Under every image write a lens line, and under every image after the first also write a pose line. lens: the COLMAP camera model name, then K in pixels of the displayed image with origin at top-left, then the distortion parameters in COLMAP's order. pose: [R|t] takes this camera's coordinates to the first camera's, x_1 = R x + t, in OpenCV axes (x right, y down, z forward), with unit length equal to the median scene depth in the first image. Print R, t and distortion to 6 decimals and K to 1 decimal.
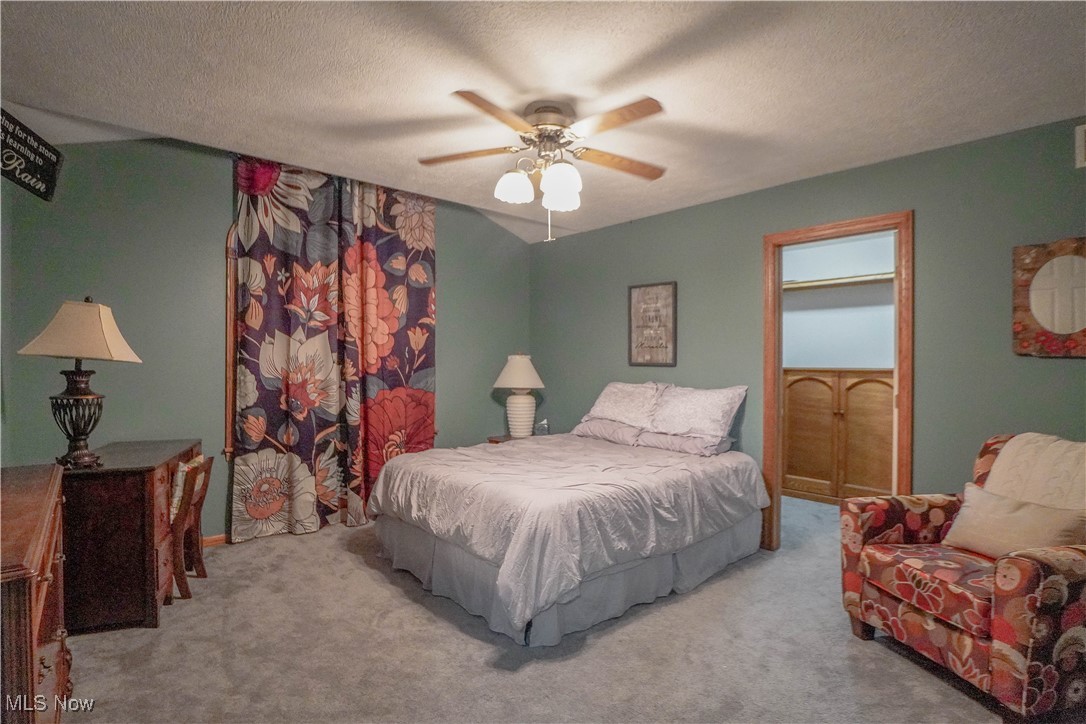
lens RADIAL K [[531.8, 0, 533.9], [0, 531.8, 371.0], [0, 0, 1]] dist [-0.031498, 0.001587]
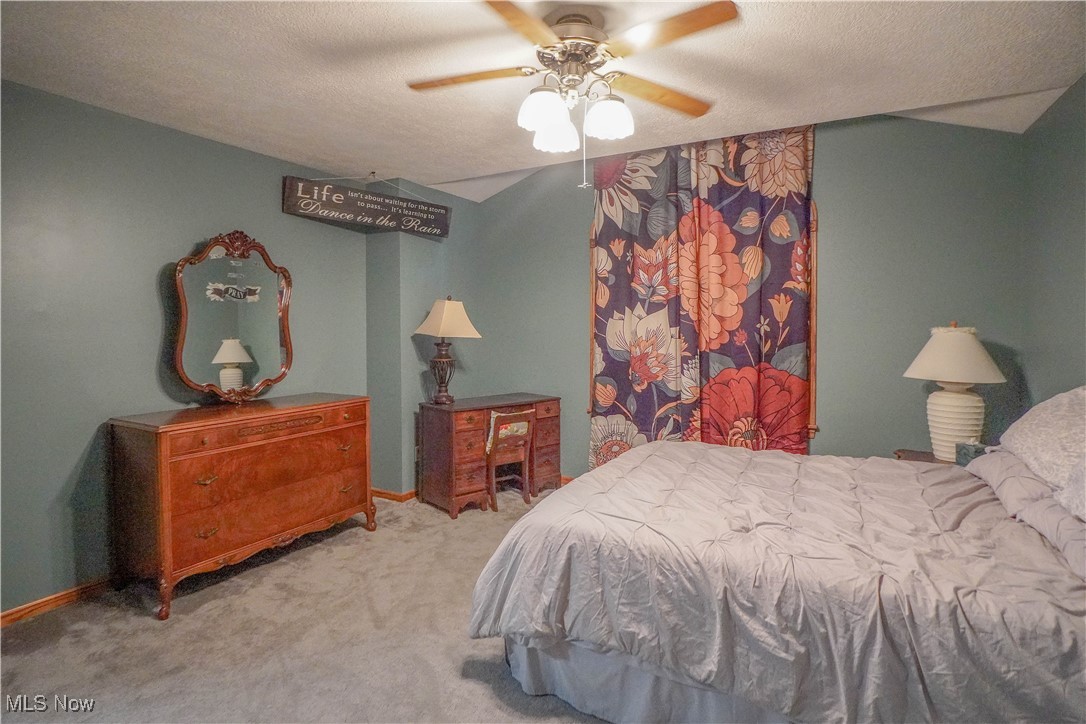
lens RADIAL K [[551.3, 0, 558.7], [0, 551.3, 336.8], [0, 0, 1]] dist [-0.031812, 0.001852]
pose [[0.351345, 0.012618, -0.936161, 0.505560], [-0.011590, 0.999891, 0.009128, -0.023589], [0.936175, 0.007643, 0.351453, 0.450380]]
